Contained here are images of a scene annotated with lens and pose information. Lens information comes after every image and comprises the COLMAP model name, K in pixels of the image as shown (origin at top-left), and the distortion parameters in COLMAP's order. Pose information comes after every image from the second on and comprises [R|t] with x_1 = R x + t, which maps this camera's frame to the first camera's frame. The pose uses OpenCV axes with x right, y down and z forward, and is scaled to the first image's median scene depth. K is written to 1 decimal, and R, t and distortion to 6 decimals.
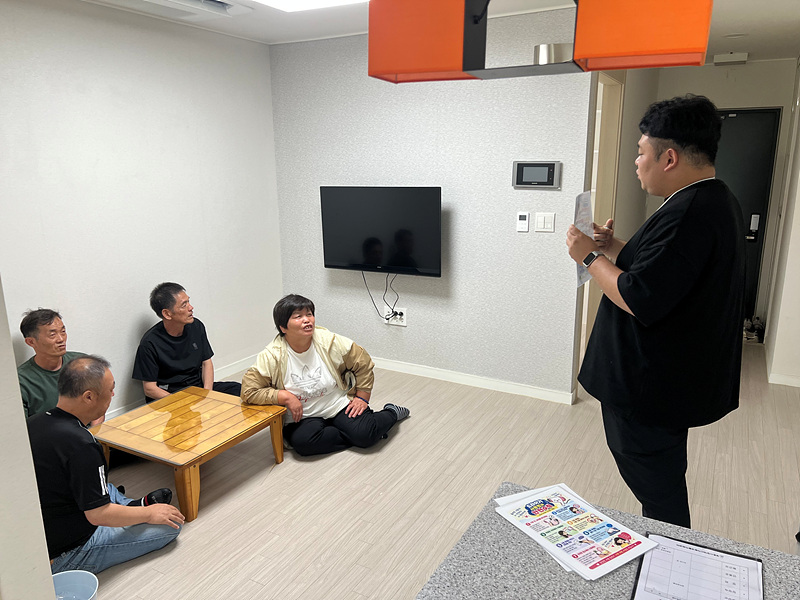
lens RADIAL K [[611.0, 0, 372.7], [0, 611.0, 289.5], [0, 0, 1]] dist [0.031309, -0.041266]
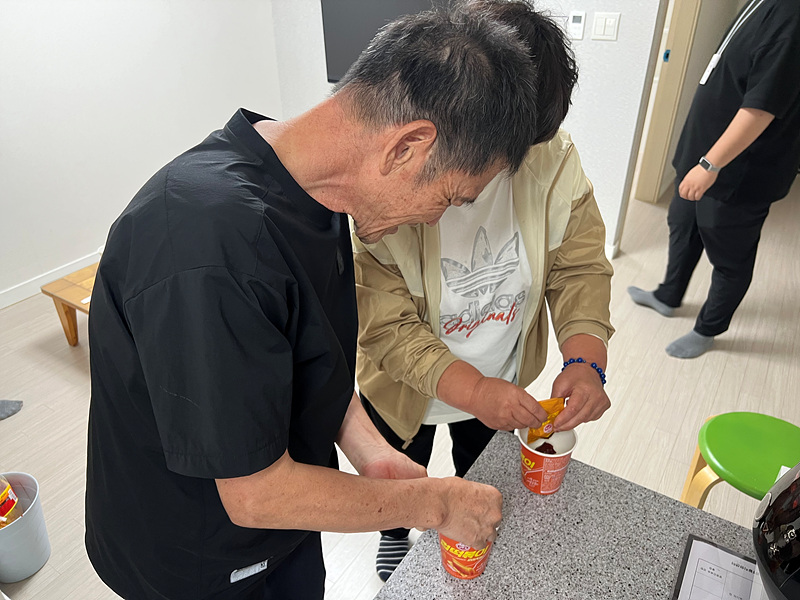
lens RADIAL K [[611.0, 0, 392.6], [0, 611.0, 298.3], [0, 0, 1]] dist [0.031309, -0.041266]
pose [[0.999218, 0.019143, -0.034601, 0.061611], [-0.006954, 0.946442, 0.322799, -0.041108], [0.038927, -0.322306, 0.945835, 0.200120]]
